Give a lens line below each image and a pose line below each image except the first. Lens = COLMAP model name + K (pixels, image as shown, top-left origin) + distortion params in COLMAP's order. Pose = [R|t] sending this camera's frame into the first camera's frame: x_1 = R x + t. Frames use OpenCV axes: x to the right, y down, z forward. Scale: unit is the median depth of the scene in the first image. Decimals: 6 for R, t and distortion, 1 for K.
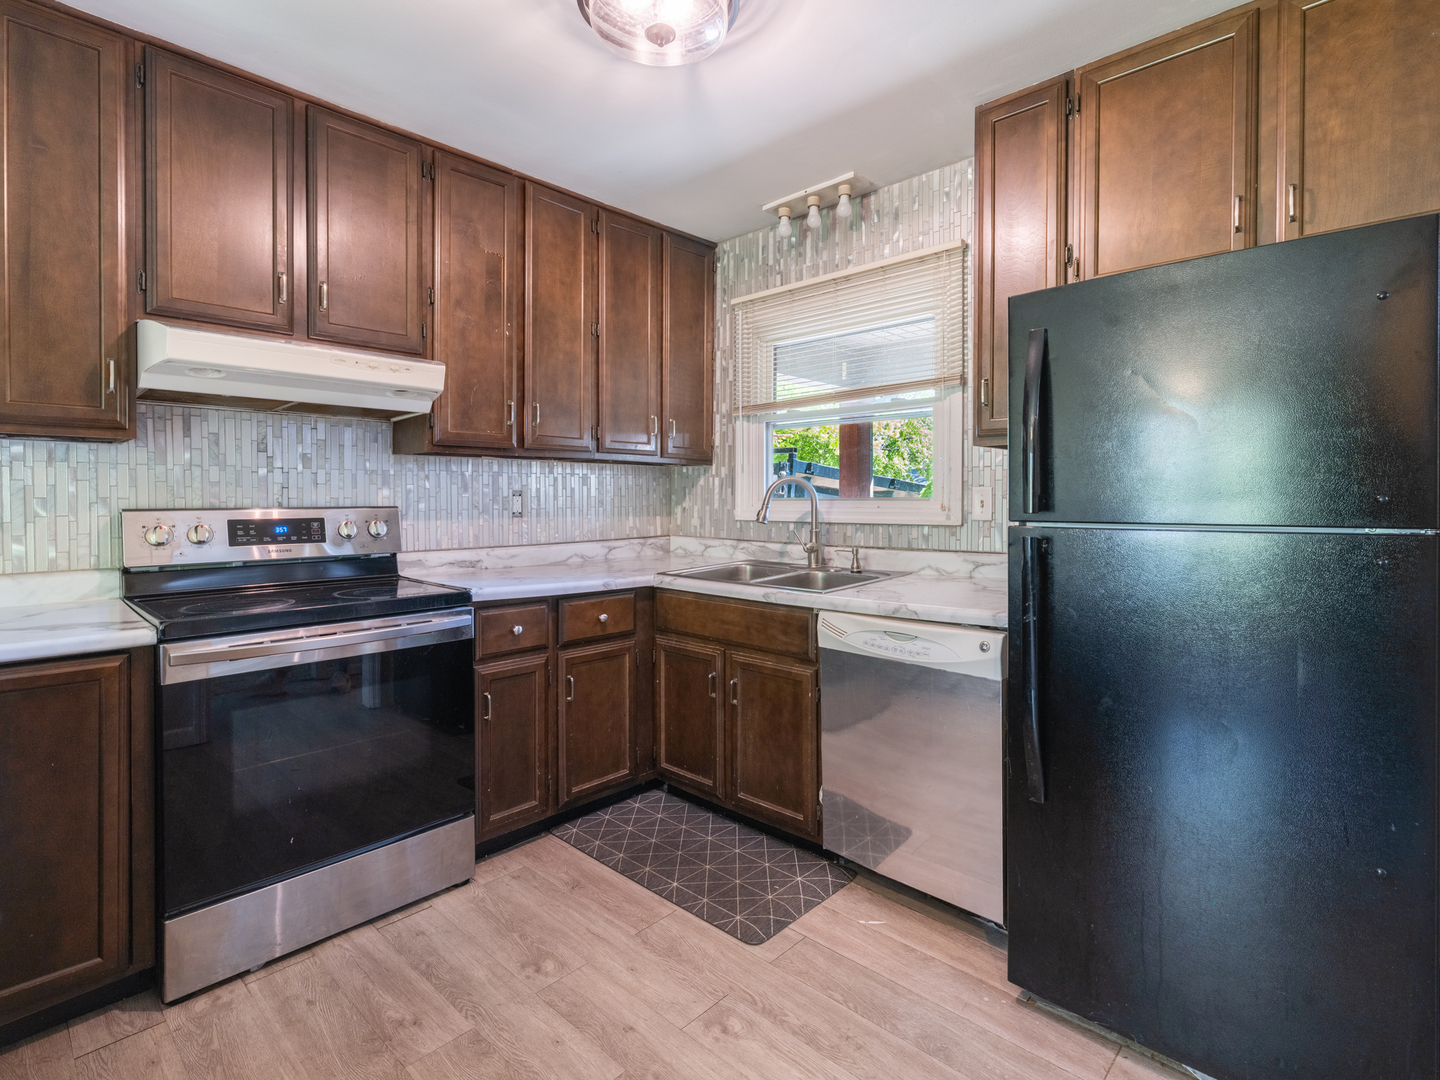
lens RADIAL K [[698.4, 0, 763.9], [0, 698.4, 505.4], [0, 0, 1]] dist [-0.001853, -0.000601]
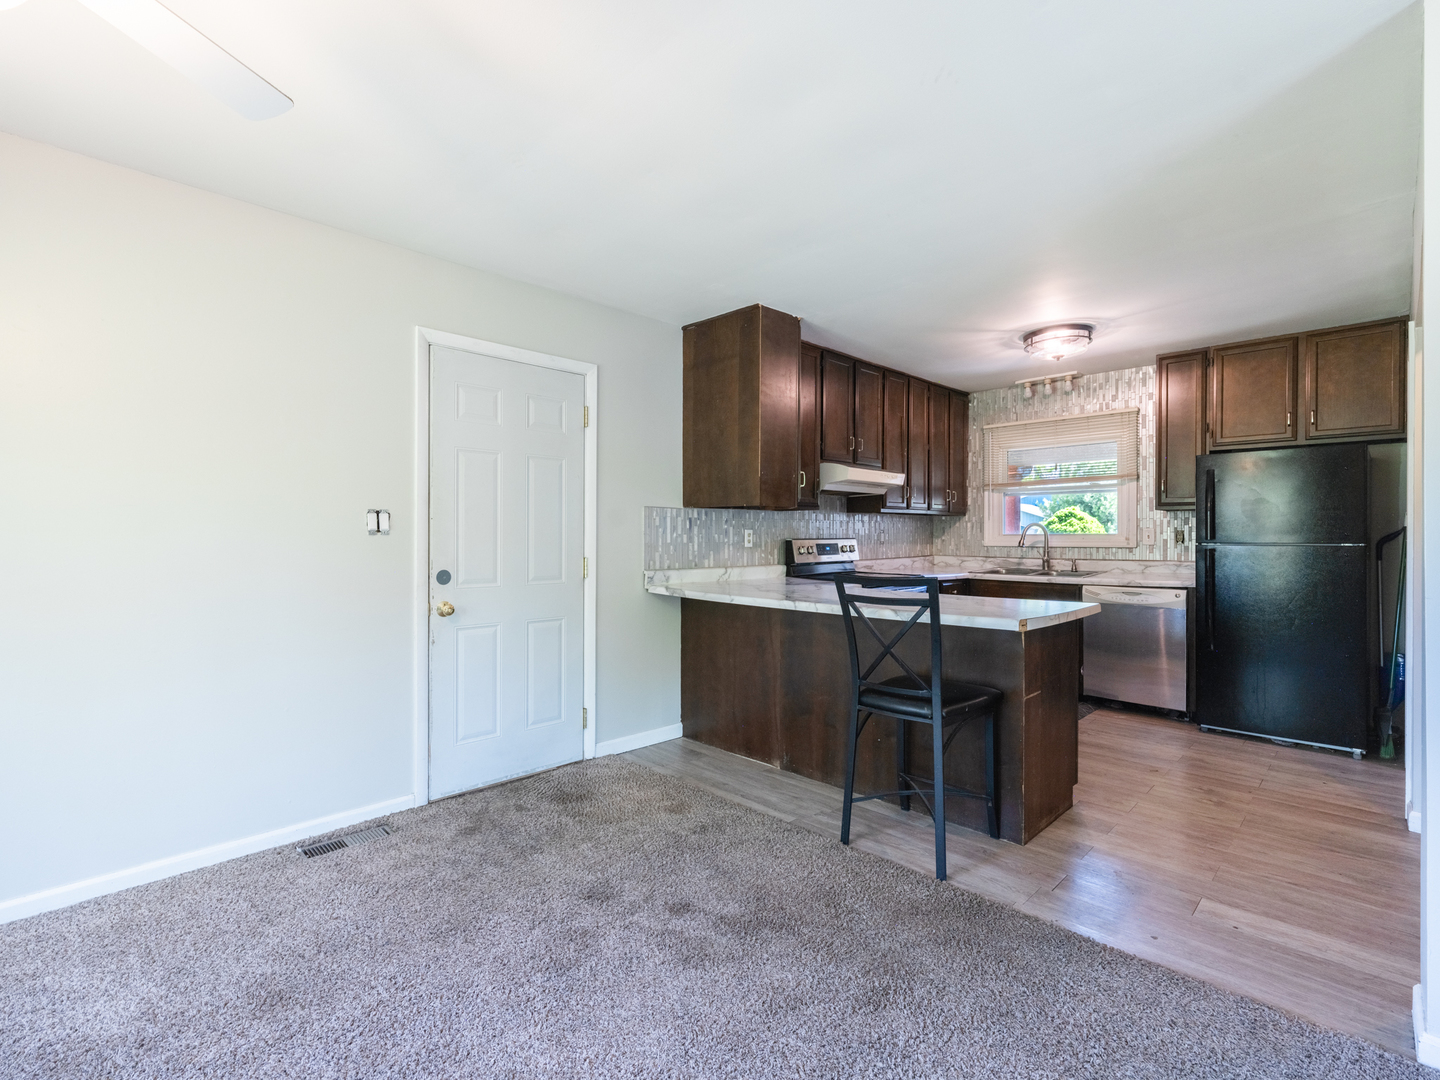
lens RADIAL K [[665.4, 0, 715.4], [0, 665.4, 536.9], [0, 0, 1]] dist [-0.000838, -0.000195]
pose [[0.997405, 0.000210, -0.071998, -0.918037], [-0.000620, 0.999984, -0.005677, 0.010924], [0.071996, 0.005707, 0.997389, -1.164219]]
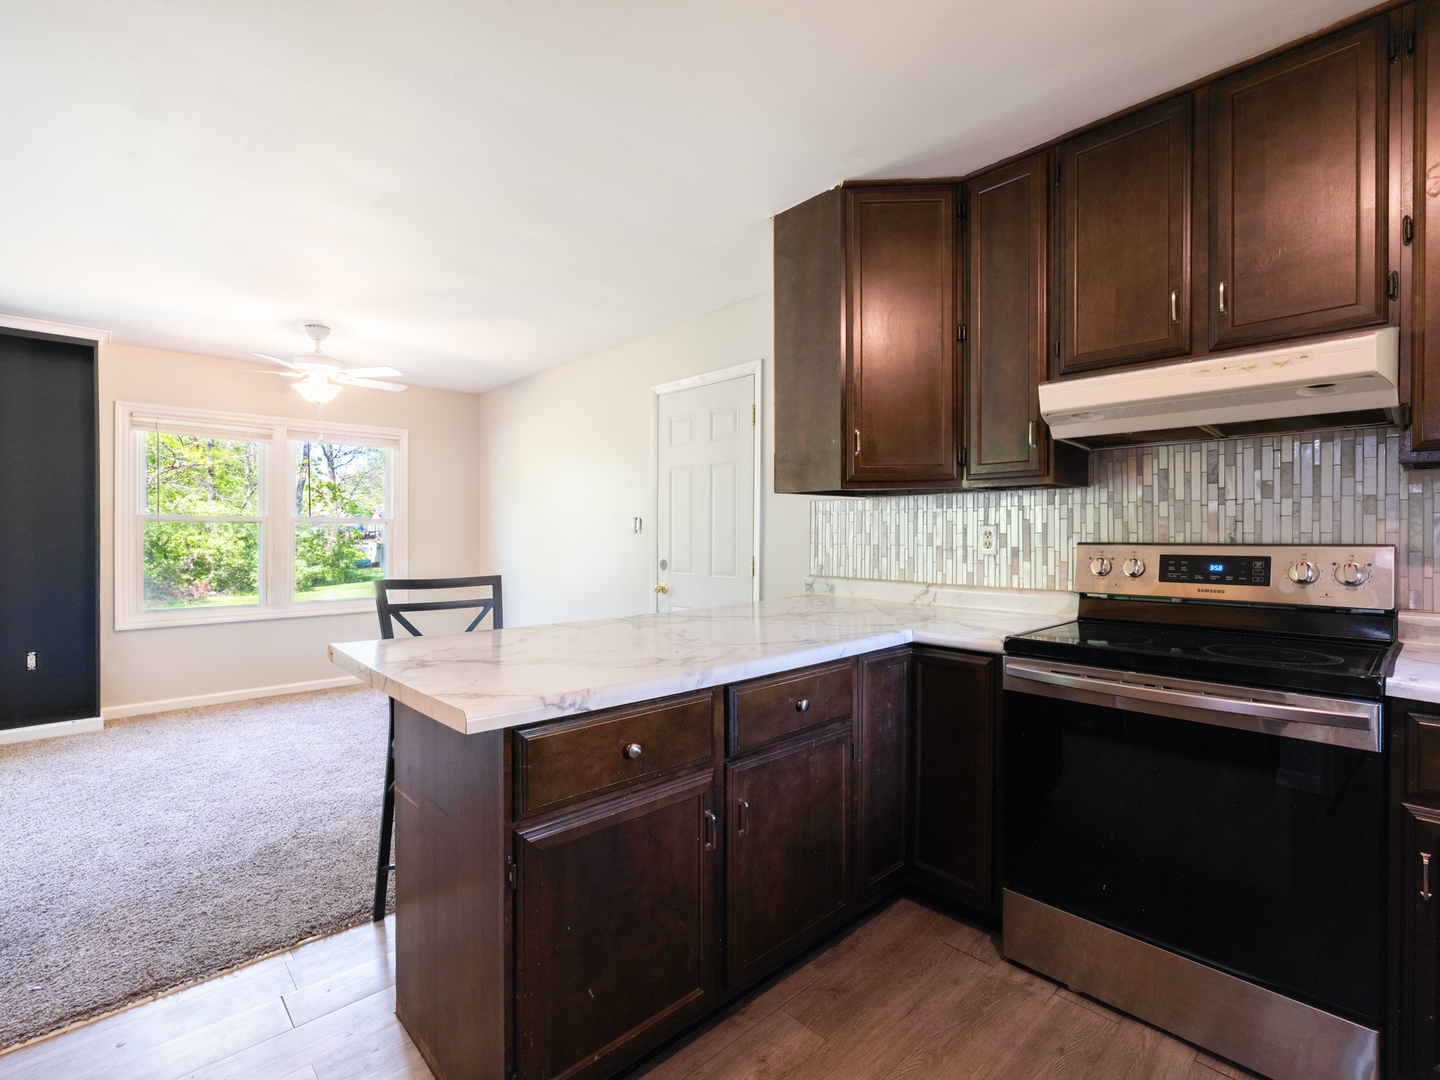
lens RADIAL K [[665.4, 0, 715.4], [0, 665.4, 536.9], [0, 0, 1]] dist [-0.000838, -0.000195]
pose [[-0.089056, 0.007156, -0.996001, 0.232832], [-0.007348, 0.999942, 0.007841, -0.007602], [0.996000, 0.008017, -0.088998, 0.437744]]
